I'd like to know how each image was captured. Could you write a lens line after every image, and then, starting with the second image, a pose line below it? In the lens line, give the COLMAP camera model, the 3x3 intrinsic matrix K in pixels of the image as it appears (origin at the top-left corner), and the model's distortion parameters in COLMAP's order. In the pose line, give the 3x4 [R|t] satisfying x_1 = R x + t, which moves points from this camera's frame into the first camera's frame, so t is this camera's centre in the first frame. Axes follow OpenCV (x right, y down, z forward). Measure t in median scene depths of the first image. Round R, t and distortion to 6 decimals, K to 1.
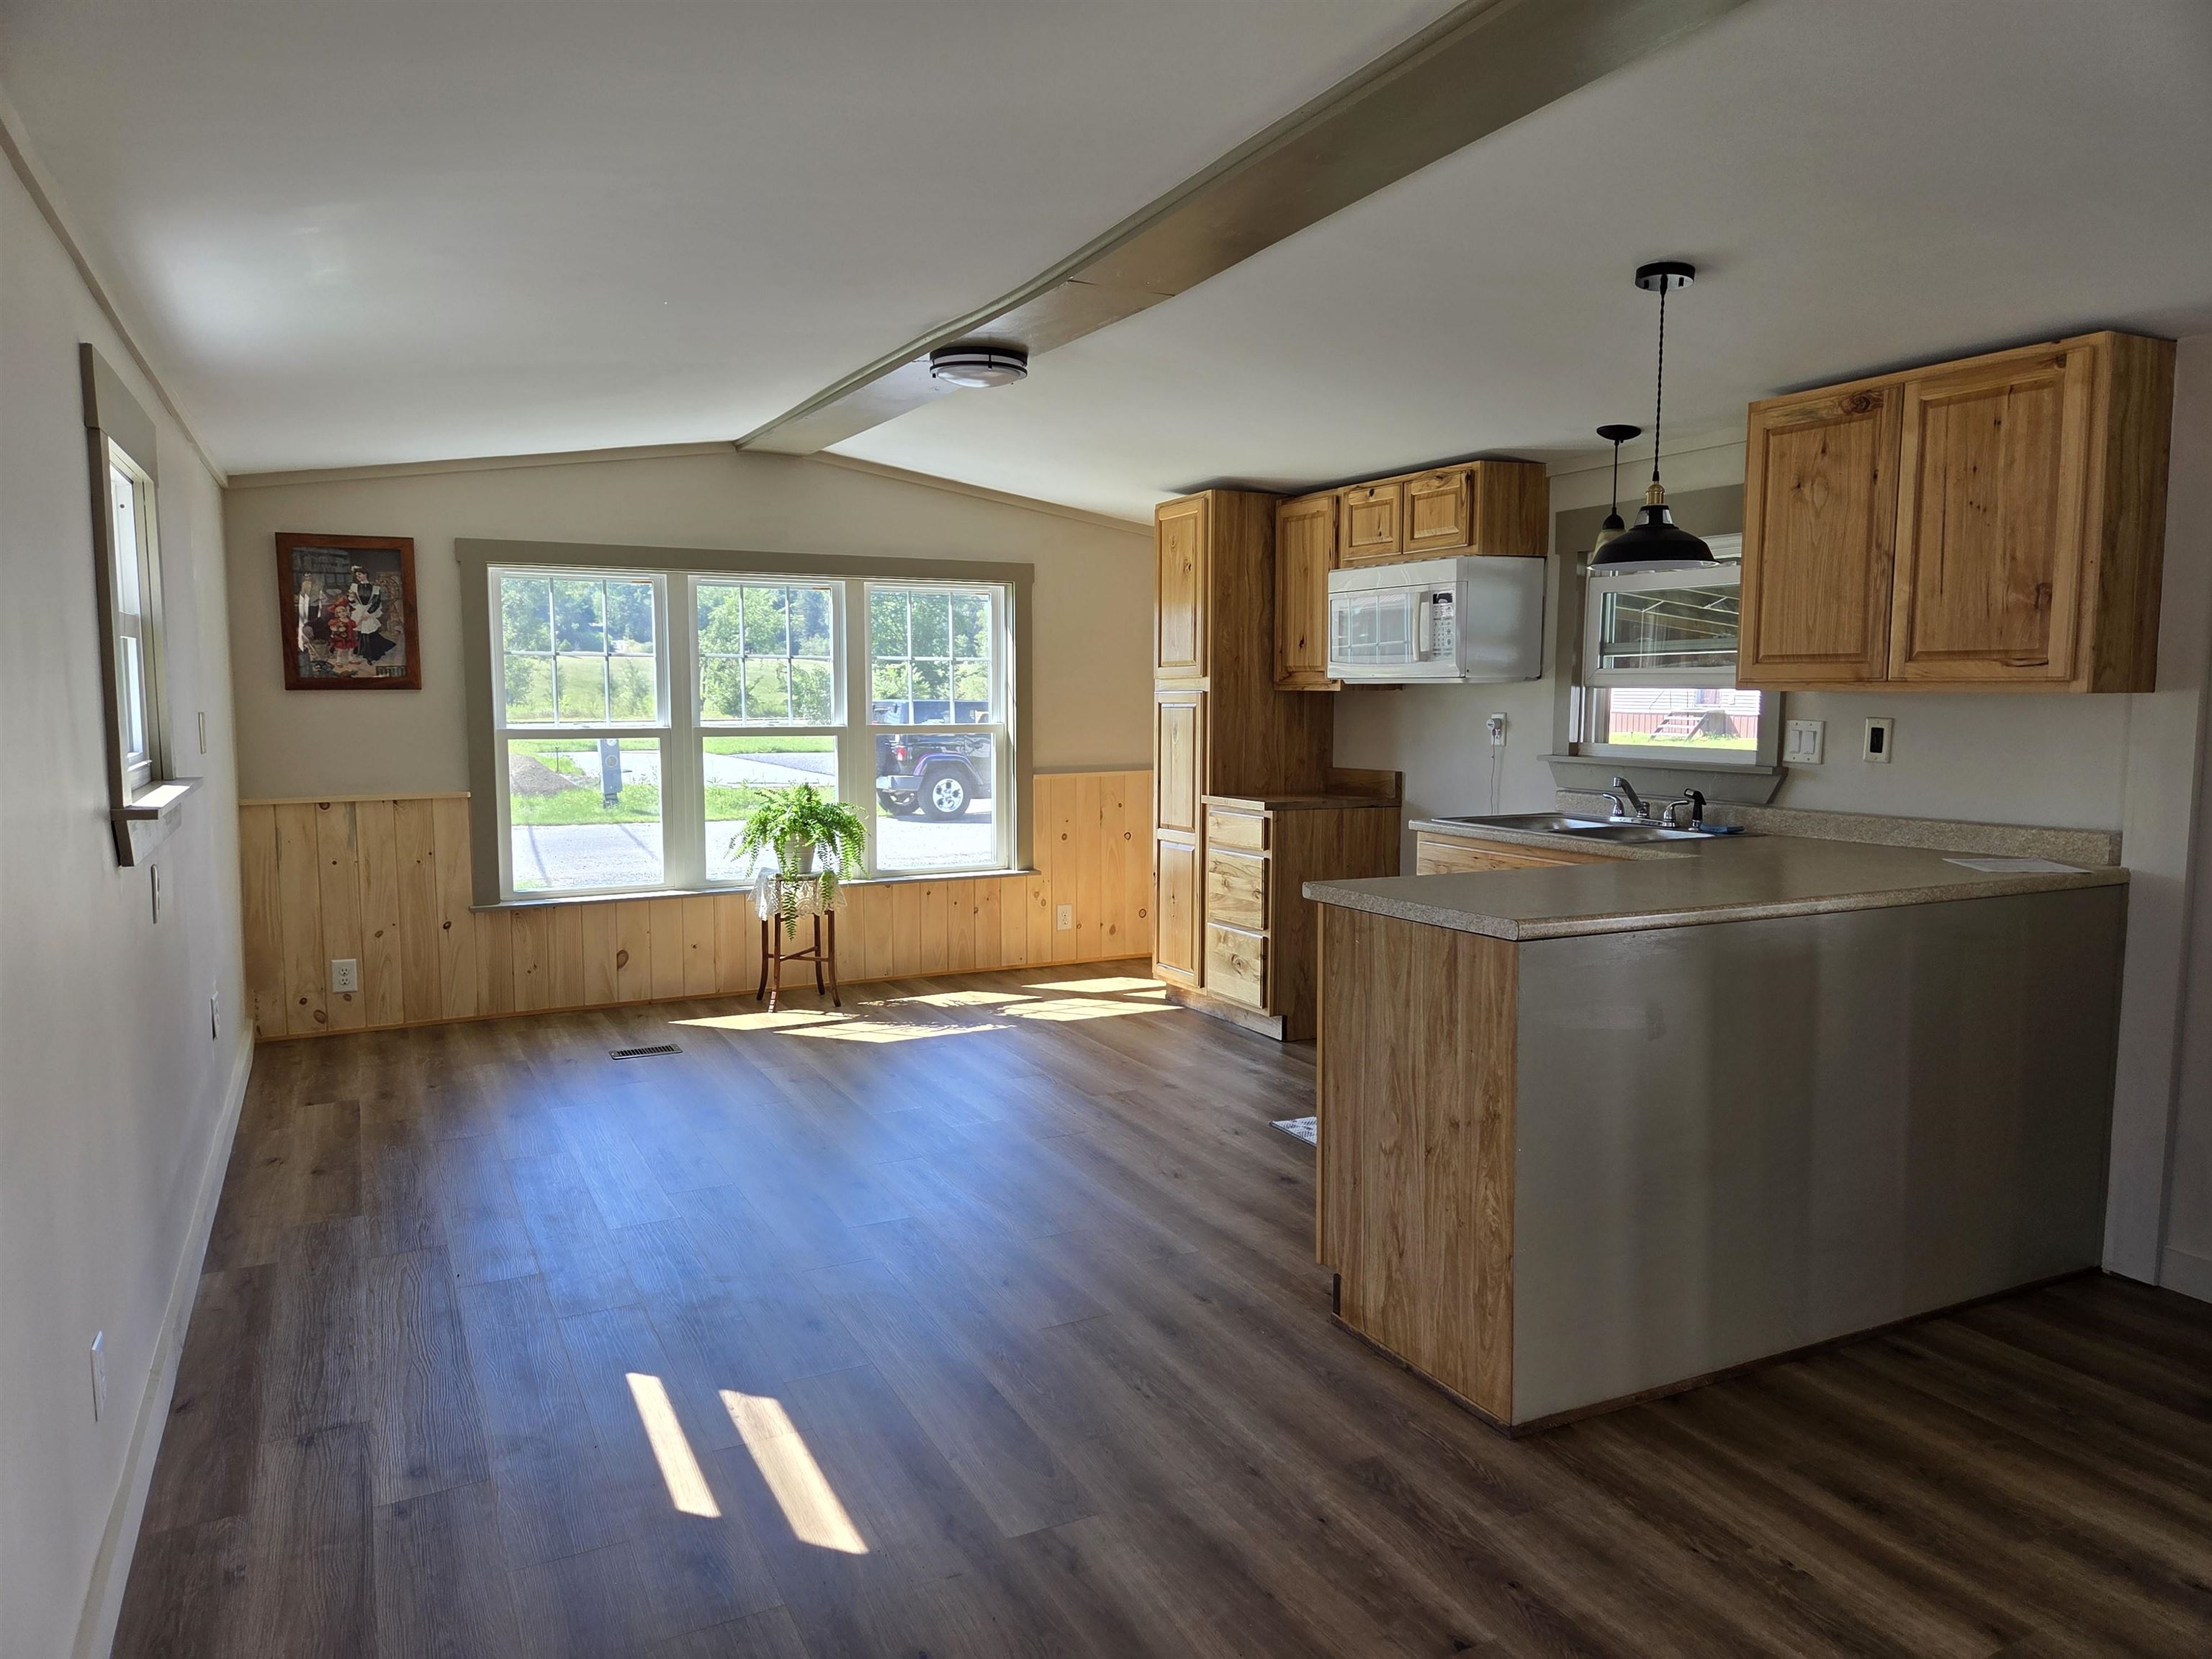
lens RADIAL K [[1481.9, 0, 1111.4], [0, 1481.9, 825.8], [0, 0, 1]] dist [0.079074, -0.073080]
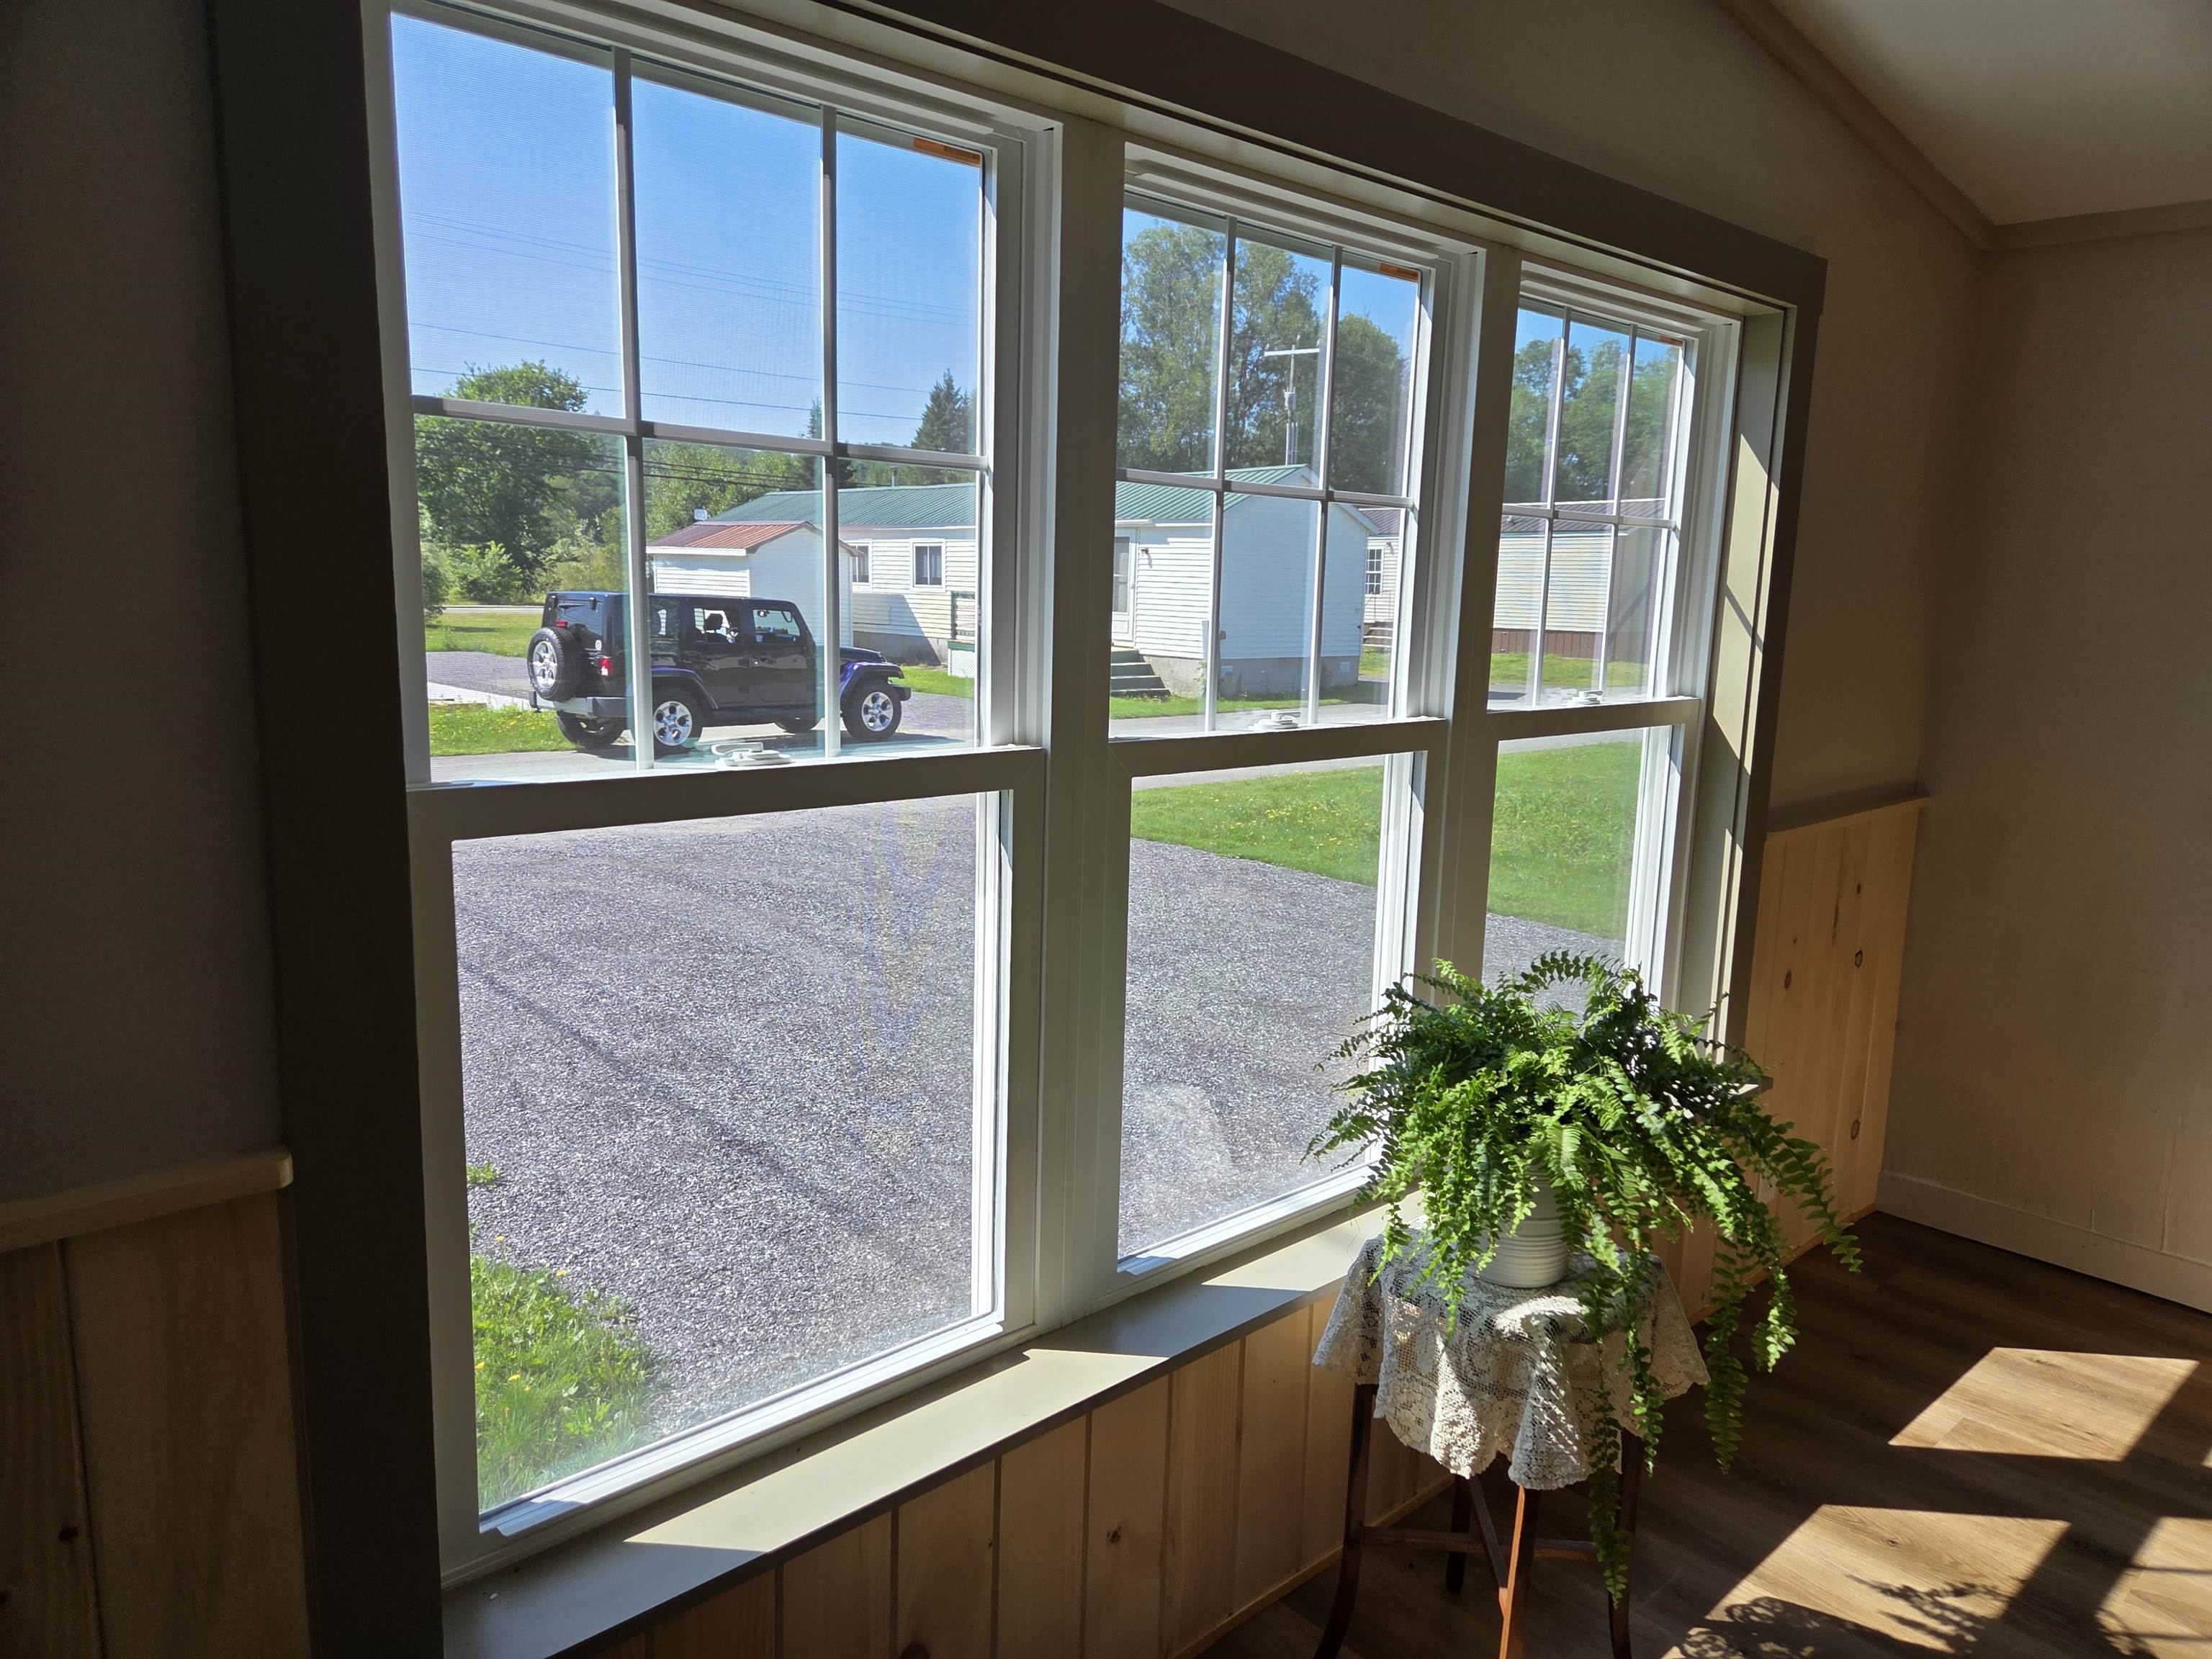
lens RADIAL K [[1481.9, 0, 1119.1], [0, 1481.9, 836.5], [0, 0, 1]] dist [0.079074, -0.073080]
pose [[0.962016, -0.022335, 0.272078, -0.453643], [0.001913, 0.997175, 0.075095, -0.089509], [-0.272986, -0.071722, 0.959341, 0.954835]]
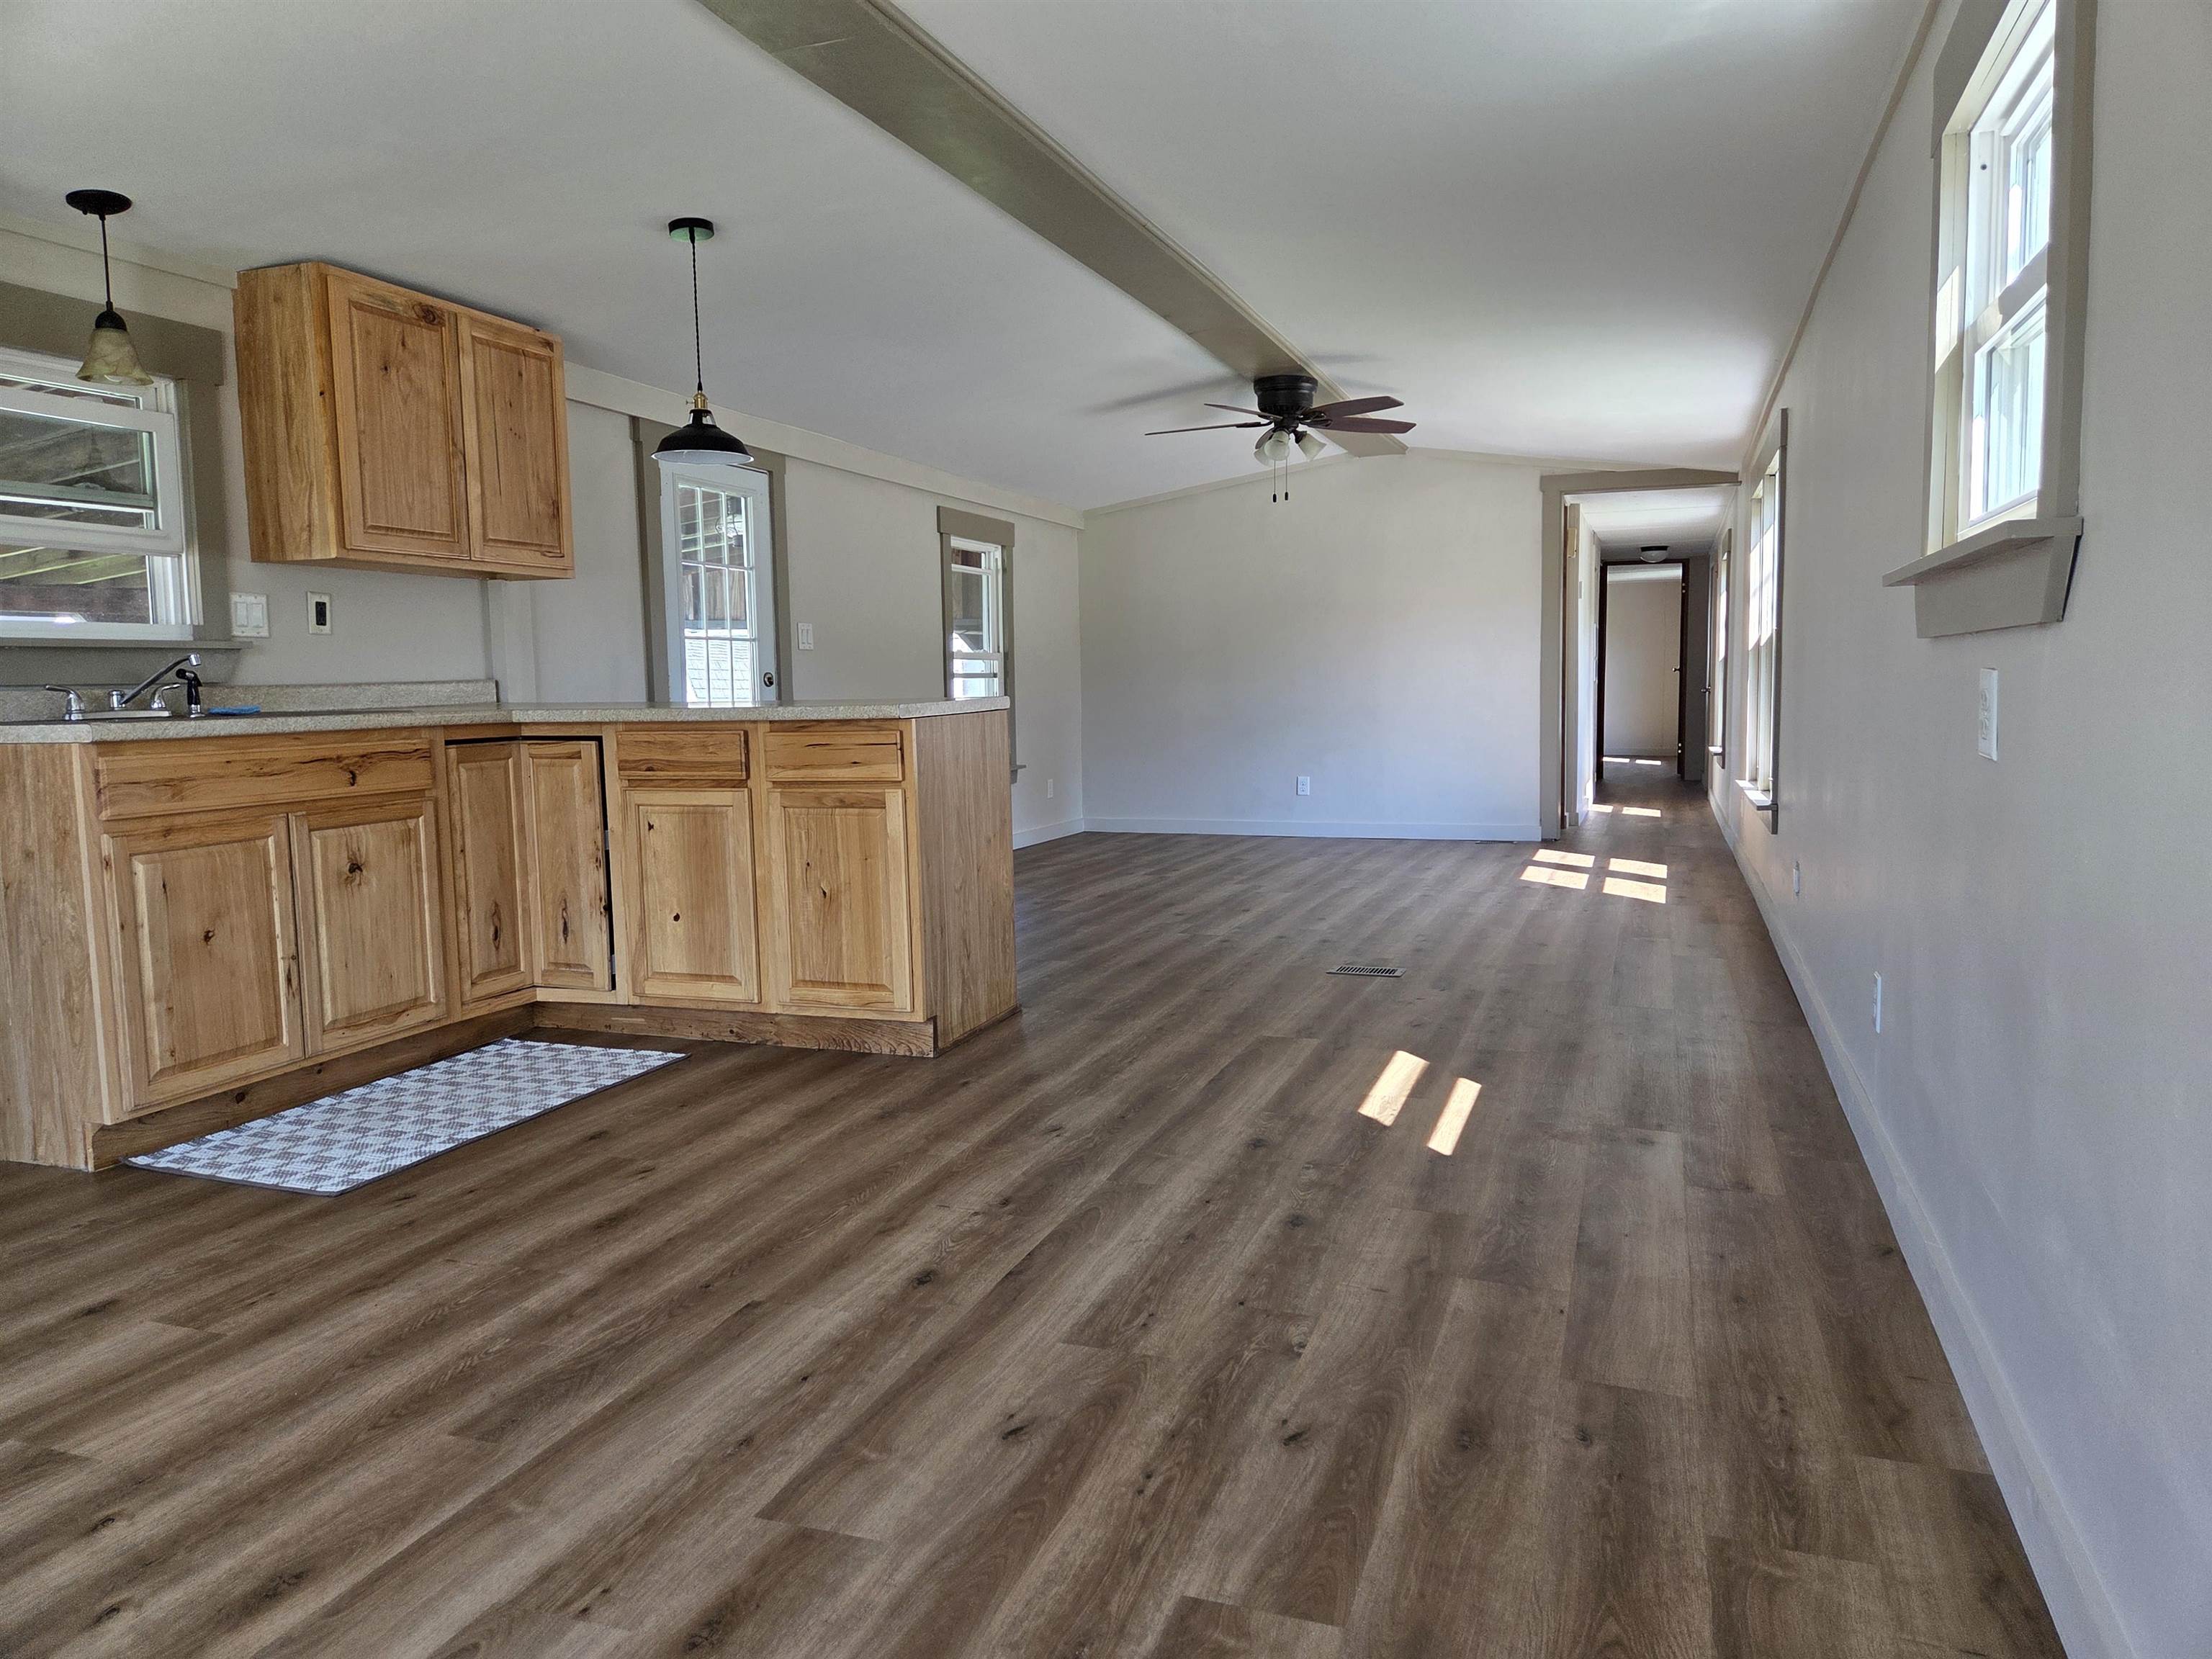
lens RADIAL K [[1481.9, 0, 1123.5], [0, 1481.9, 801.1], [0, 0, 1]] dist [0.079074, -0.073080]
pose [[-0.688734, -0.047849, 0.723433, -0.532692], [0.086332, 0.985308, 0.147362, -0.027474], [-0.719856, 0.163949, -0.674484, 1.072474]]
